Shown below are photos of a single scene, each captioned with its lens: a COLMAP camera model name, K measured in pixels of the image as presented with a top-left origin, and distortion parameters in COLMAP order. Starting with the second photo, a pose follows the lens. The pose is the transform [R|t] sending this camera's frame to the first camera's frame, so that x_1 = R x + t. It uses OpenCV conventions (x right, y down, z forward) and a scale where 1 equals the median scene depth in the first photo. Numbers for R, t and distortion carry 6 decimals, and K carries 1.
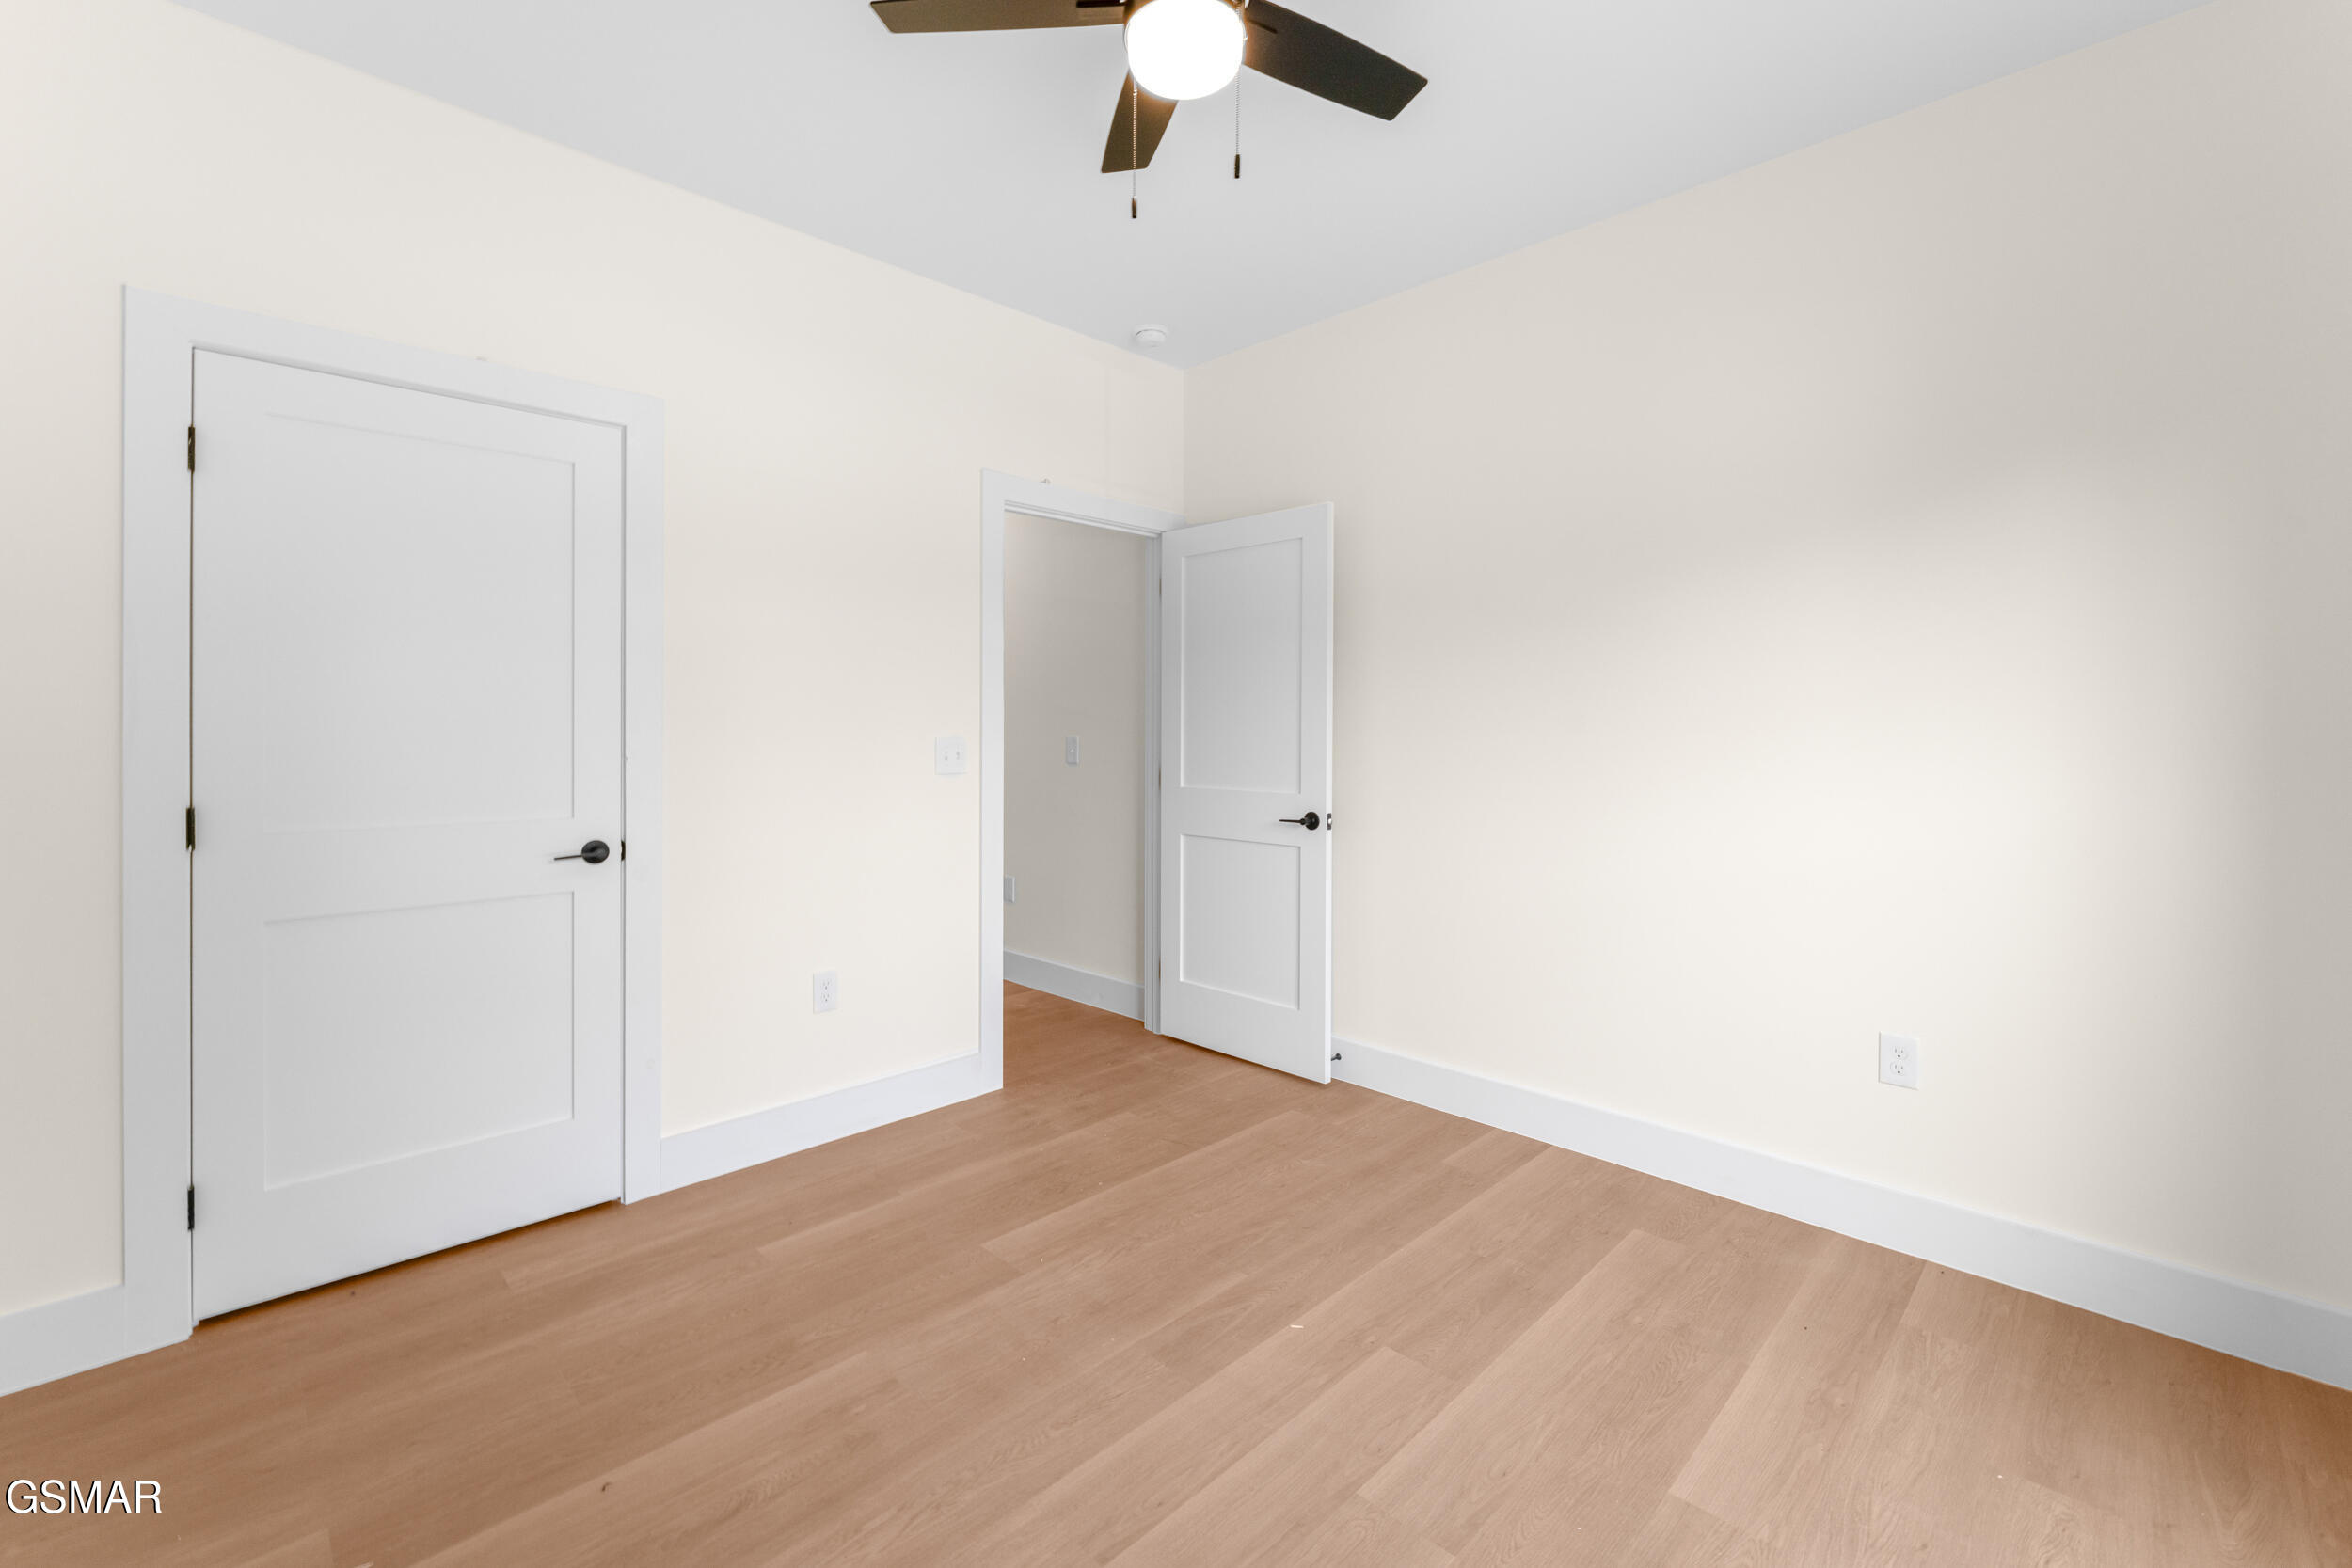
lens RADIAL K [[984.9, 0, 1177.3], [0, 984.9, 742.9], [0, 0, 1]] dist [-0.000790, -0.000174]
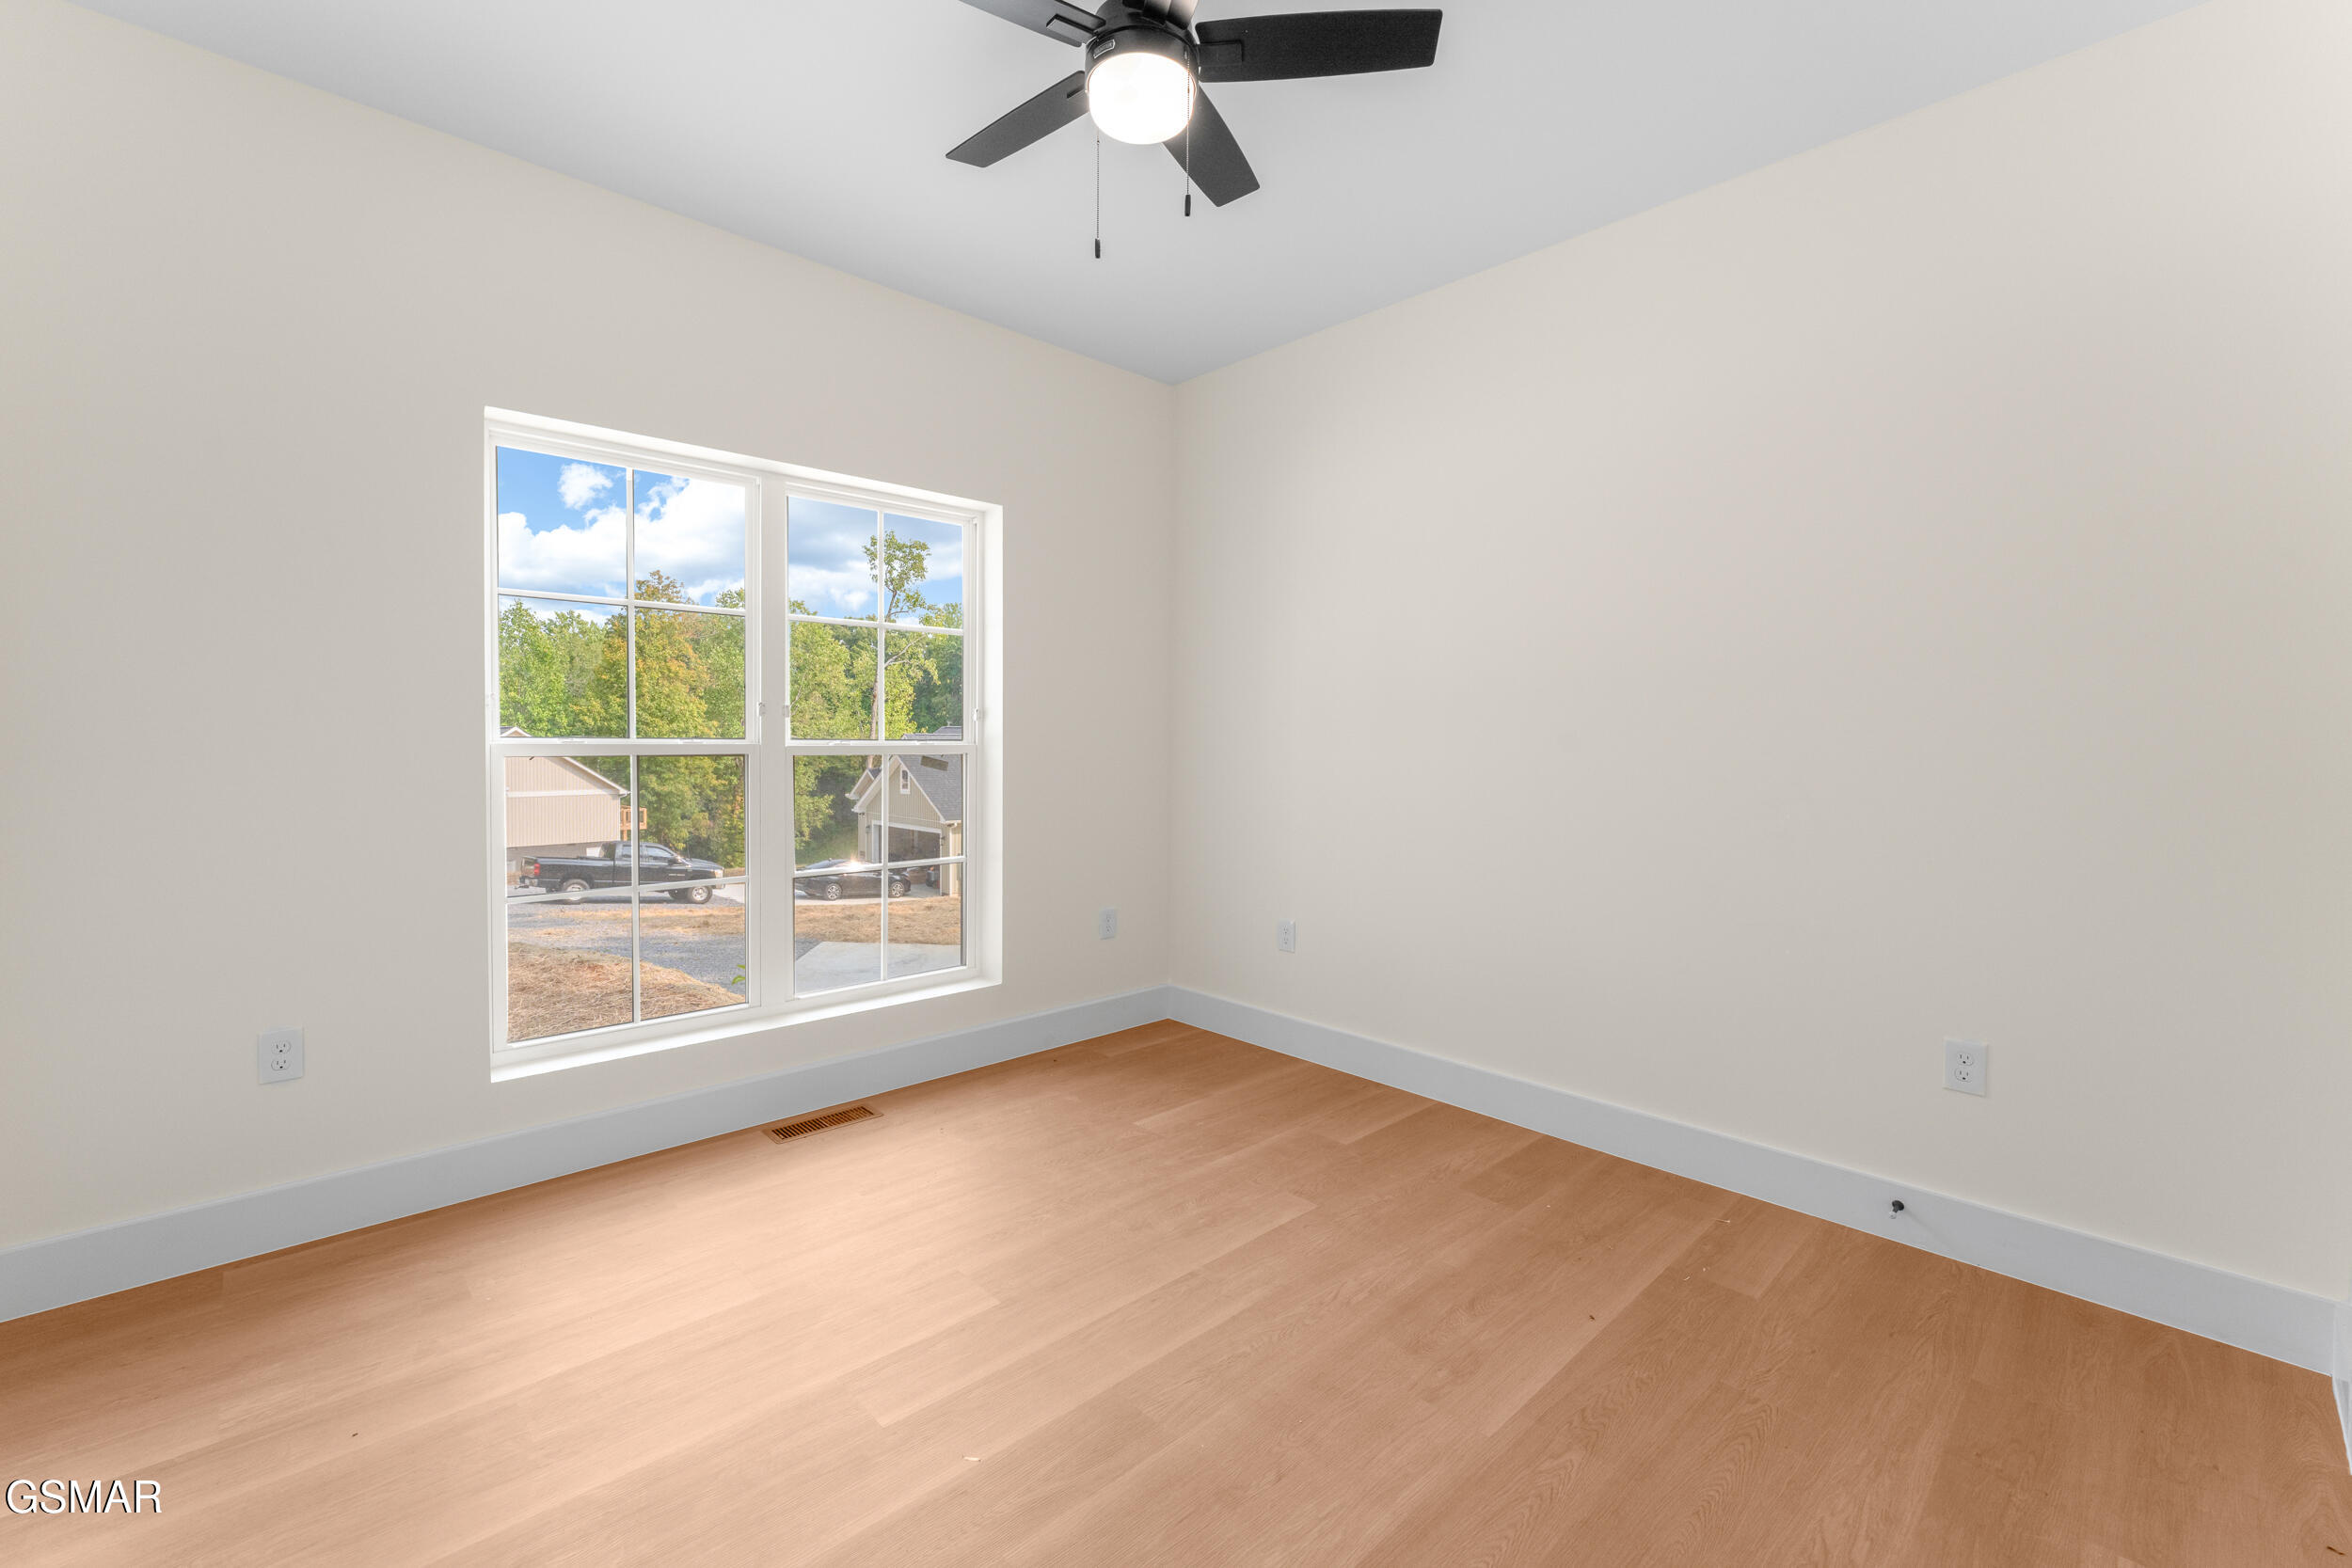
lens RADIAL K [[984.9, 0, 1177.3], [0, 984.9, 742.9], [0, 0, 1]] dist [-0.000790, -0.000174]
pose [[-0.999533, -0.008617, 0.029317, -0.072307], [-0.008334, 0.999918, 0.009735, 0.009841], [-0.029399, 0.009486, -0.999523, 2.049742]]
